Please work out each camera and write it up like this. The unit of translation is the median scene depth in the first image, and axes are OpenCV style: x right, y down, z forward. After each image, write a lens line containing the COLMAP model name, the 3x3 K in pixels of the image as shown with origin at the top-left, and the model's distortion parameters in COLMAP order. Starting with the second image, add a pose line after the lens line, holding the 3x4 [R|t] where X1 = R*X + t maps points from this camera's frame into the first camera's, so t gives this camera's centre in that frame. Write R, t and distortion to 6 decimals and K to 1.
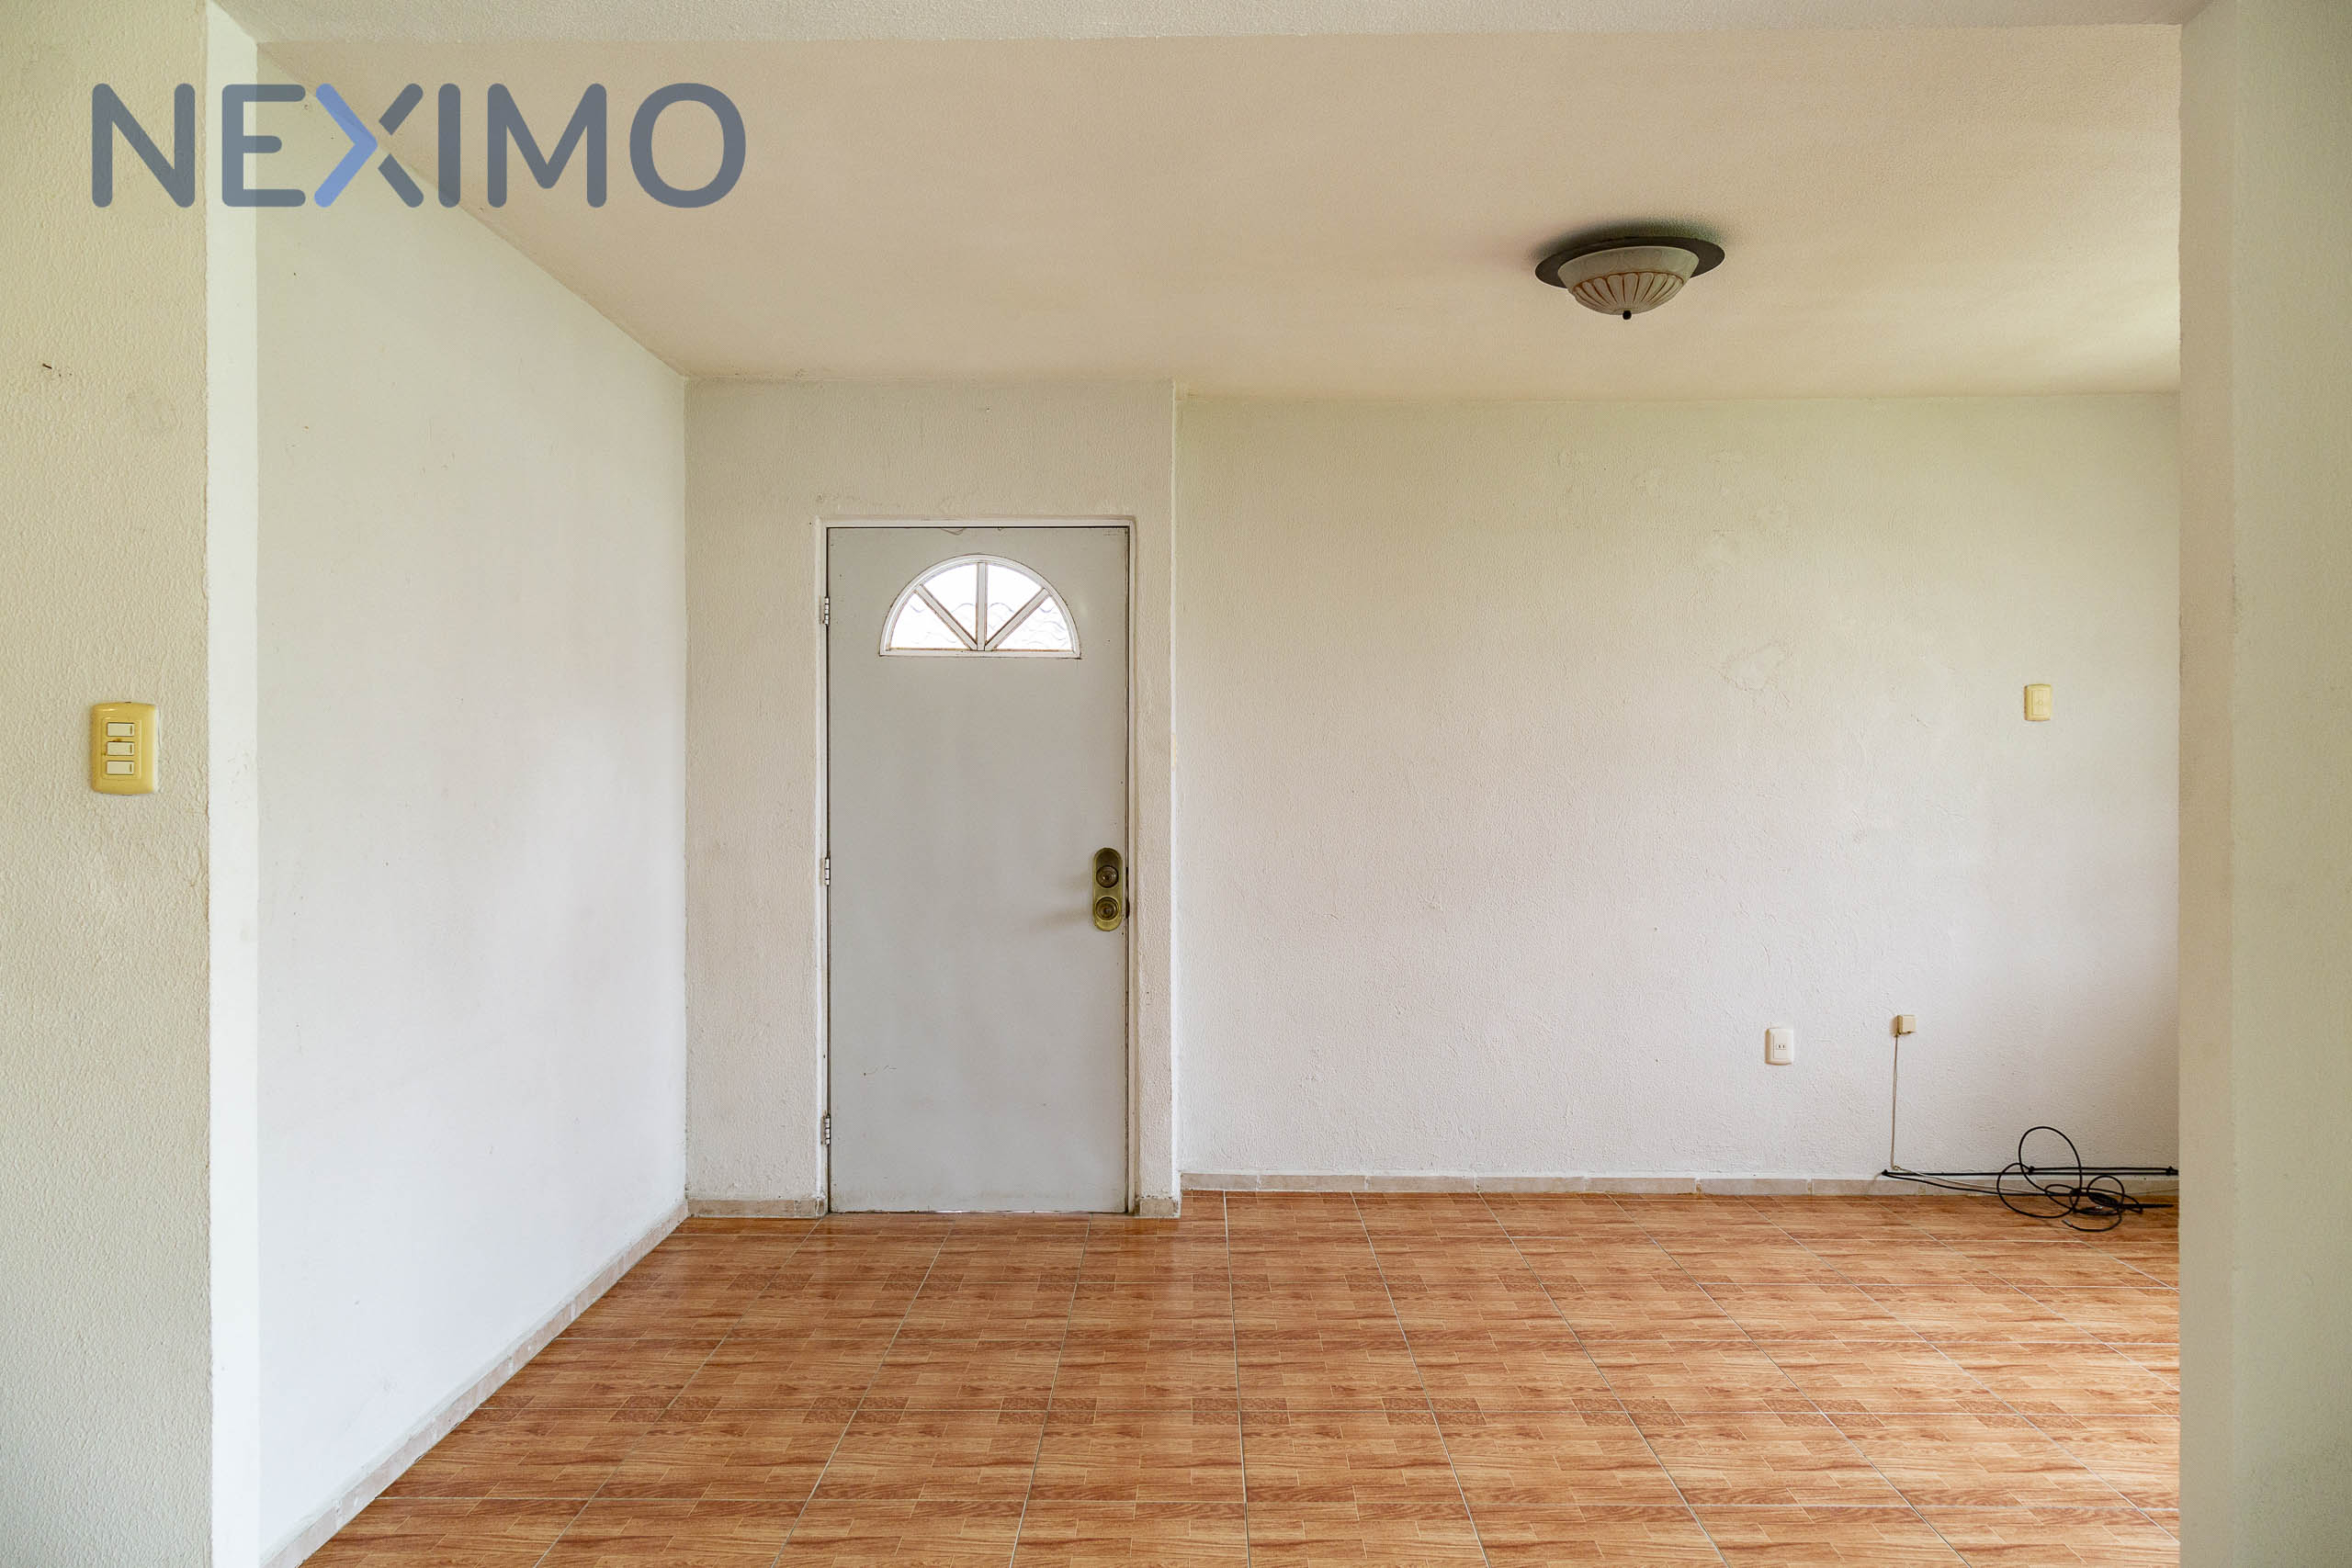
lens RADIAL K [[1540.1, 0, 1162.8], [0, 1540.1, 781.3], [0, 0, 1]] dist [0.002337, -0.001768]
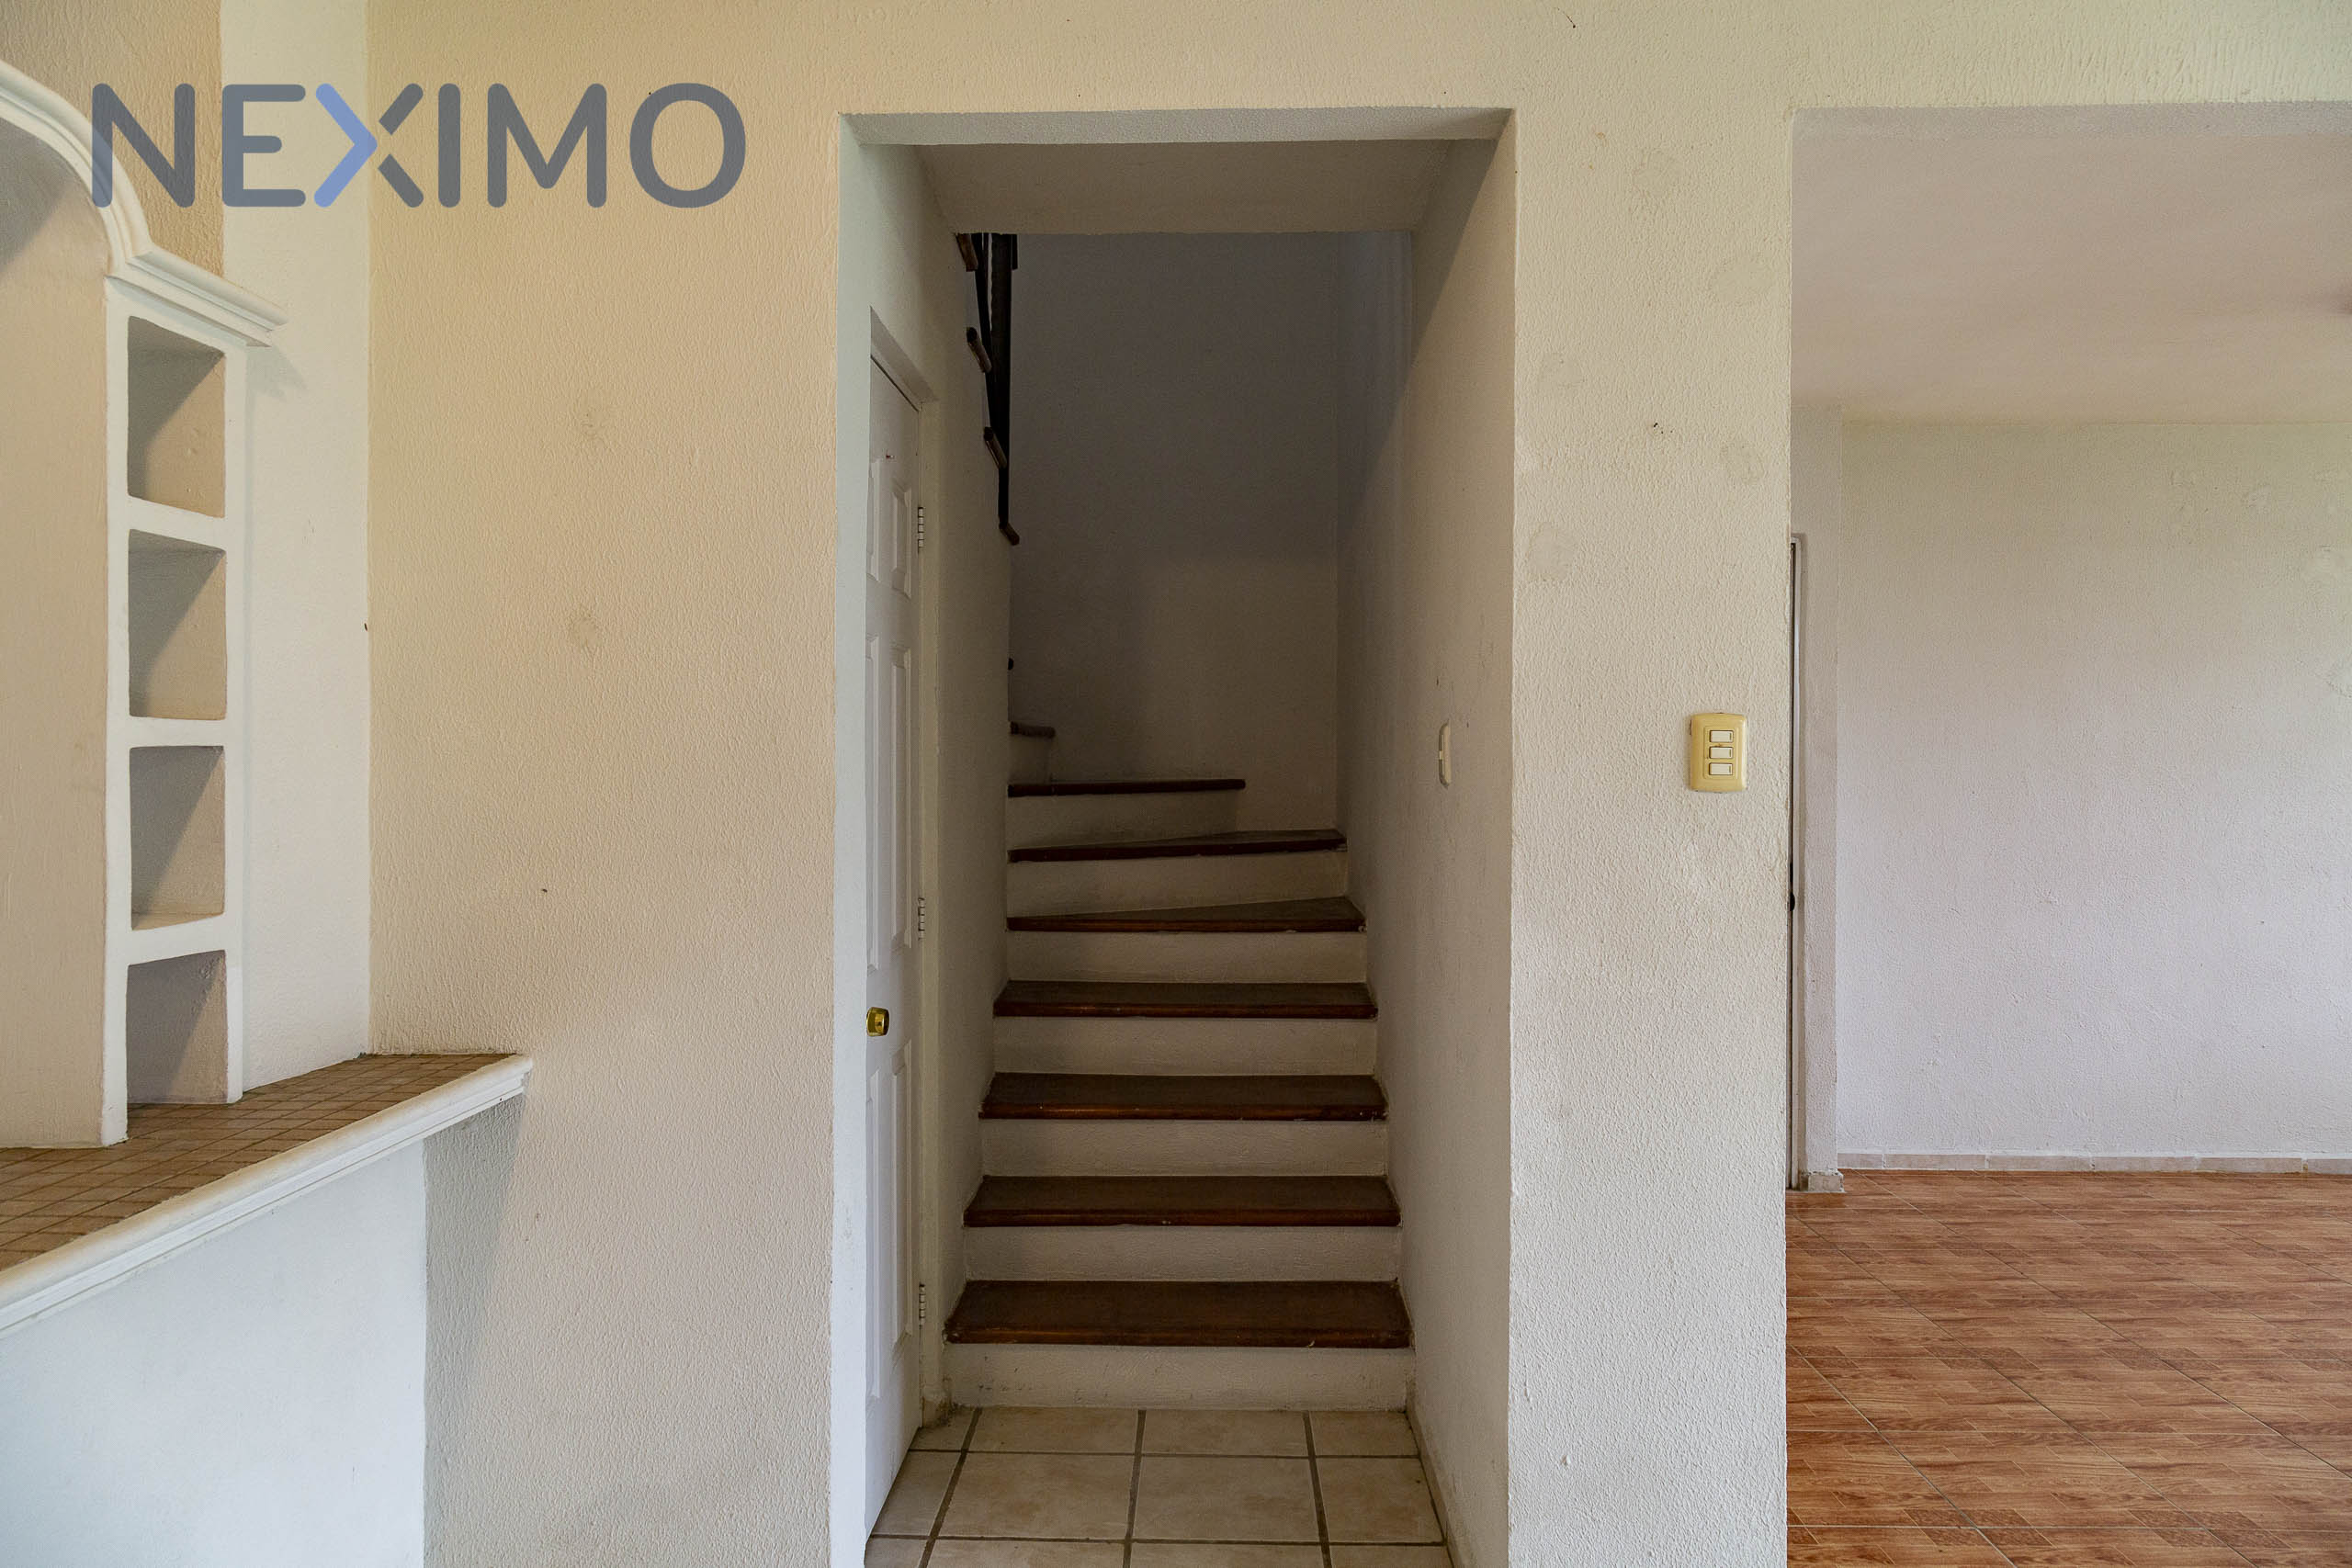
lens RADIAL K [[1544.7, 0, 1176.0], [0, 1544.7, 784.0], [0, 0, 1]] dist [0.006468, 0.001804]
pose [[0.999998, 0.001183, -0.001468, -0.580308], [-0.001181, 0.999999, 0.000754, 0.000973], [0.001468, -0.000752, 0.999999, -0.089964]]
